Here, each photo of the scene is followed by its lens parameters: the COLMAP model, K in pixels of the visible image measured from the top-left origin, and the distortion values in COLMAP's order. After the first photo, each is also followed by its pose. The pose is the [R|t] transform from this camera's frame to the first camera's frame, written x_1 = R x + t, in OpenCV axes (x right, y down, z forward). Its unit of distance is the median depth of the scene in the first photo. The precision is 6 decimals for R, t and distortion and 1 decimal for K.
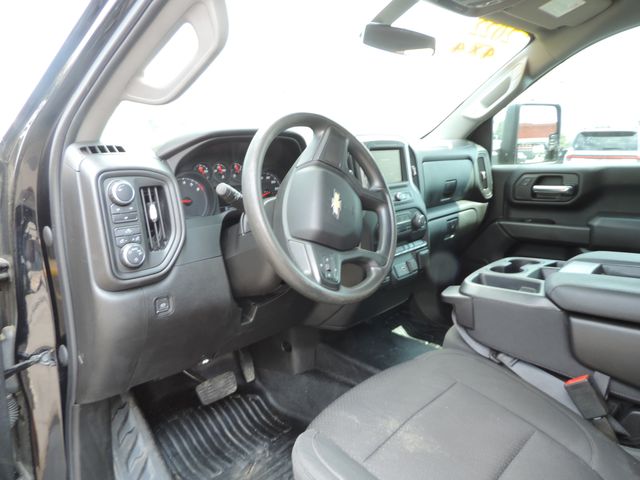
lens RADIAL K [[448.1, 0, 319.3], [0, 448.1, 238.3], [0, 0, 1]] dist [-0.033464, 0.016437]
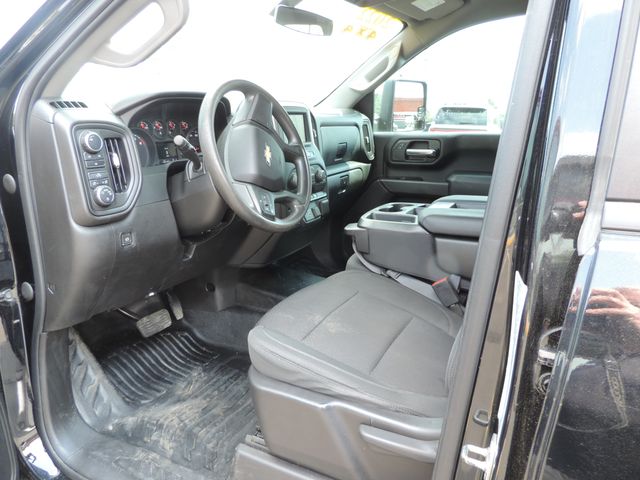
lens RADIAL K [[448.1, 0, 318.2], [0, 448.1, 238.4], [0, 0, 1]] dist [-0.033464, 0.016437]
pose [[0.965420, -0.039083, 0.257753, -0.141270], [0.021963, 0.997377, 0.068970, 0.066407], [-0.259772, -0.060924, 0.963746, -0.240211]]
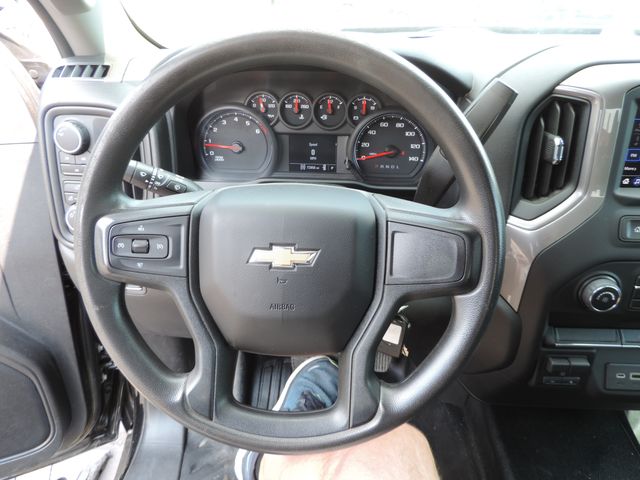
lens RADIAL K [[448.1, 0, 318.3], [0, 448.1, 234.1], [0, 0, 1]] dist [-0.033464, 0.016437]
pose [[0.634816, 0.379538, -0.673023, 0.309198], [-0.175766, 0.919141, 0.352543, -0.229756], [0.752406, -0.105506, 0.650195, 0.642621]]
